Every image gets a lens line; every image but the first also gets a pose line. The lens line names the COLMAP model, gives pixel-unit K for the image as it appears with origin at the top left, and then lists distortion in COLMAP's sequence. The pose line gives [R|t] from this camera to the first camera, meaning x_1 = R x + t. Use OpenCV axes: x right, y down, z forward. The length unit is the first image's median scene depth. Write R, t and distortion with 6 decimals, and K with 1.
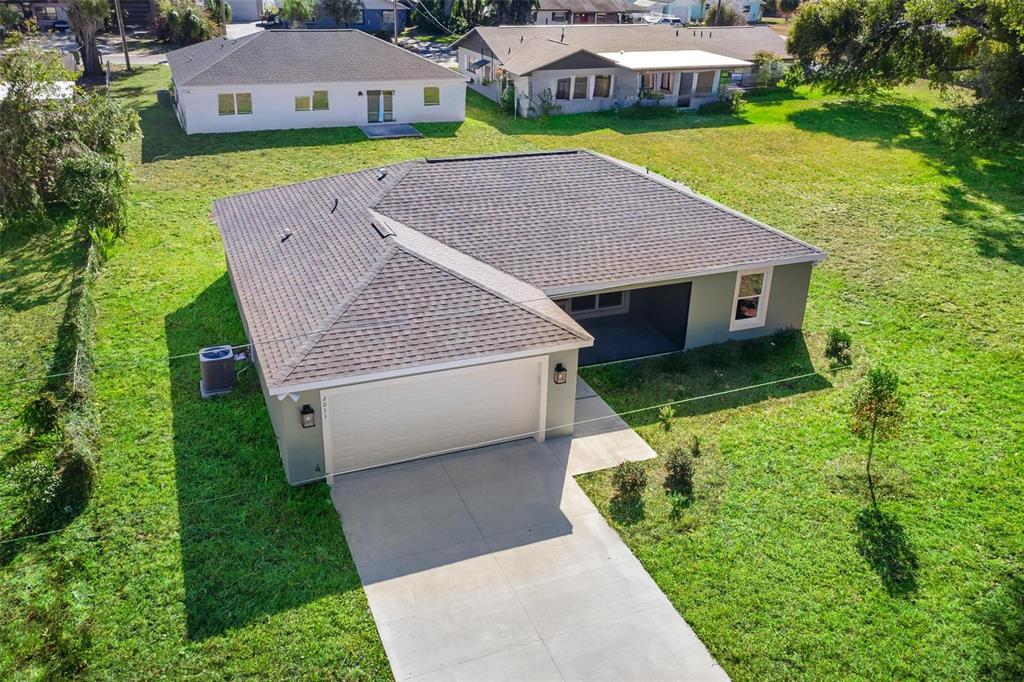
lens RADIAL K [[847.2, 0, 512.3], [0, 847.2, 305.1], [0, 0, 1]] dist [0.026192, 0.006426]
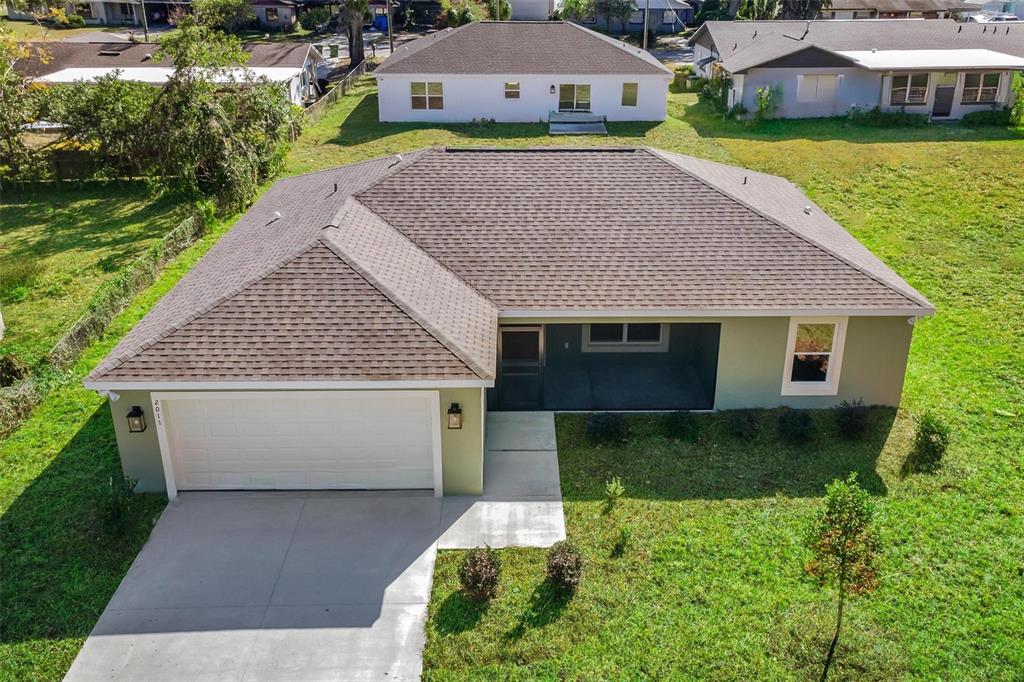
lens RADIAL K [[855.9, 0, 534.2], [0, 855.9, 275.8], [0, 0, 1]] dist [0.028667, 0.006613]
pose [[0.936069, 0.105427, -0.335648, 0.303587], [-0.119319, 0.992634, -0.020978, -0.033078], [0.330964, 0.059686, 0.941754, 0.207218]]
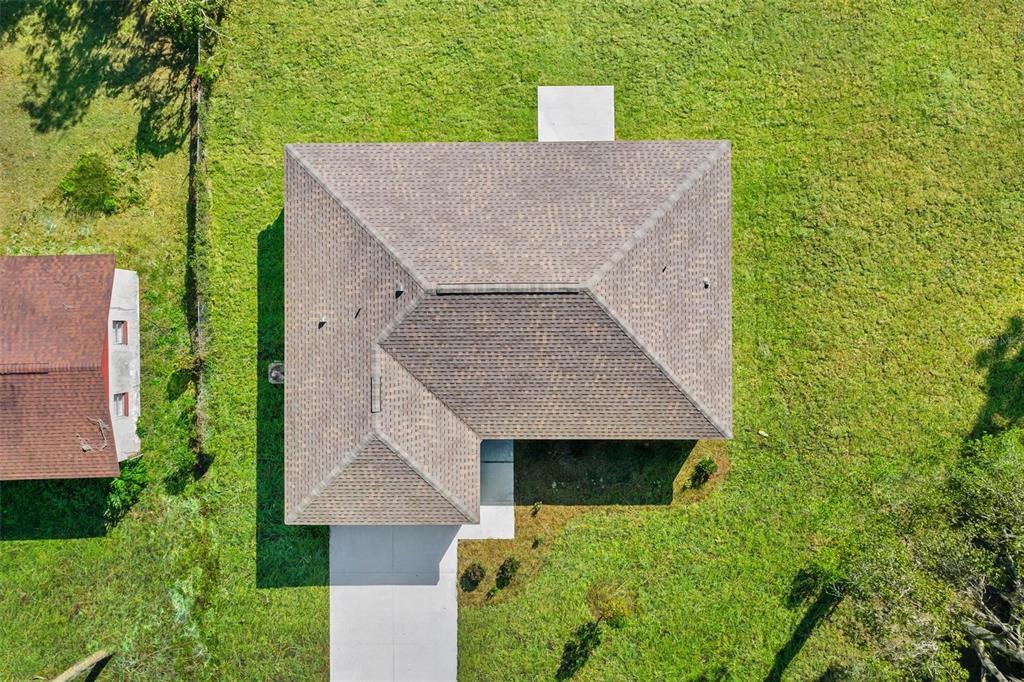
lens RADIAL K [[847.2, 0, 512.3], [0, 847.2, 305.1], [0, 0, 1]] dist [0.026192, 0.006426]
pose [[0.926966, 0.372407, -0.045251, 0.057433], [-0.116218, 0.399761, 0.909222, -1.270459], [0.356690, -0.837559, 0.413845, 0.549462]]
